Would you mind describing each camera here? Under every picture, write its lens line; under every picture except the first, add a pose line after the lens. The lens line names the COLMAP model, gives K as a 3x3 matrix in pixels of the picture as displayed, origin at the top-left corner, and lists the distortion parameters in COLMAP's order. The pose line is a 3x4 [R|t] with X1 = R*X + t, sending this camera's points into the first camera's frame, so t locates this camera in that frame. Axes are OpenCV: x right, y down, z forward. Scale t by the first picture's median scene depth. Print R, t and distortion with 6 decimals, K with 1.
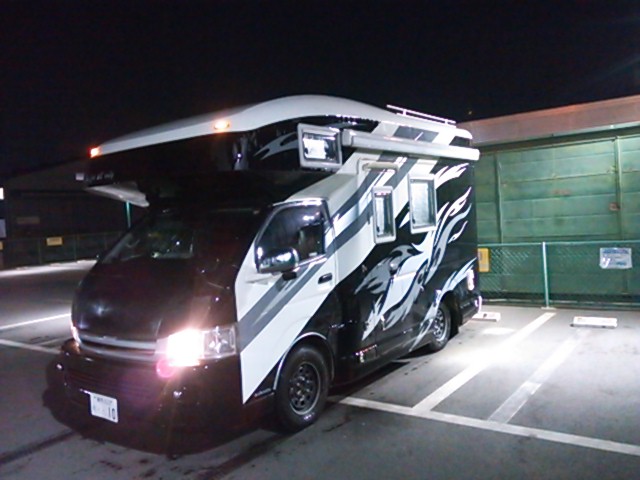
lens RADIAL K [[545.2, 0, 322.7], [0, 545.2, 238.2], [0, 0, 1]] dist [0.005254, -0.005788]
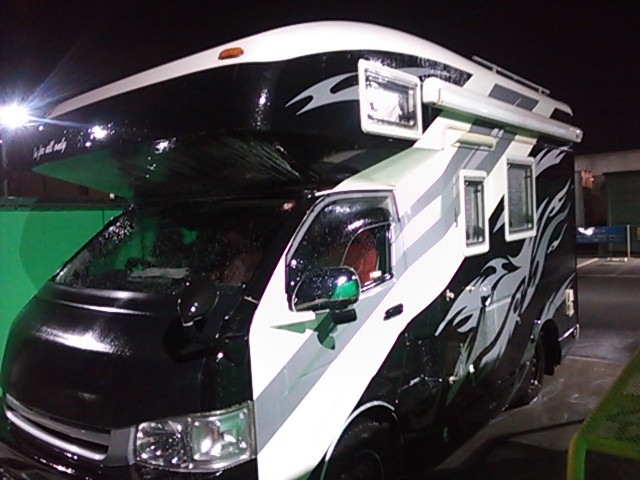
lens RADIAL K [[545.2, 0, 318.9], [0, 545.2, 236.5], [0, 0, 1]] dist [0.005254, -0.005788]
pose [[0.998665, 0.014980, -0.049438, -0.044688], [-0.015043, 0.999886, -0.000907, -0.010488], [0.049419, 0.001650, 0.998777, 0.311607]]
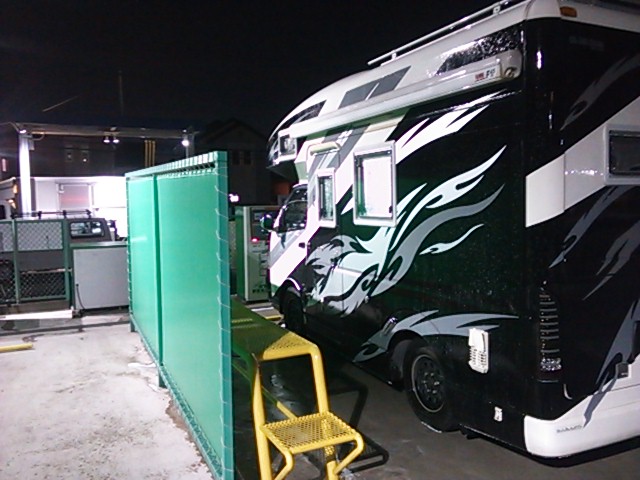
lens RADIAL K [[545.2, 0, 320.7], [0, 545.2, 239.6], [0, 0, 1]] dist [0.005254, -0.005788]
pose [[-0.478646, 0.138807, -0.866966, 0.936617], [0.009736, 0.988203, 0.152843, -0.115363], [0.877954, 0.064717, -0.474351, 1.412772]]
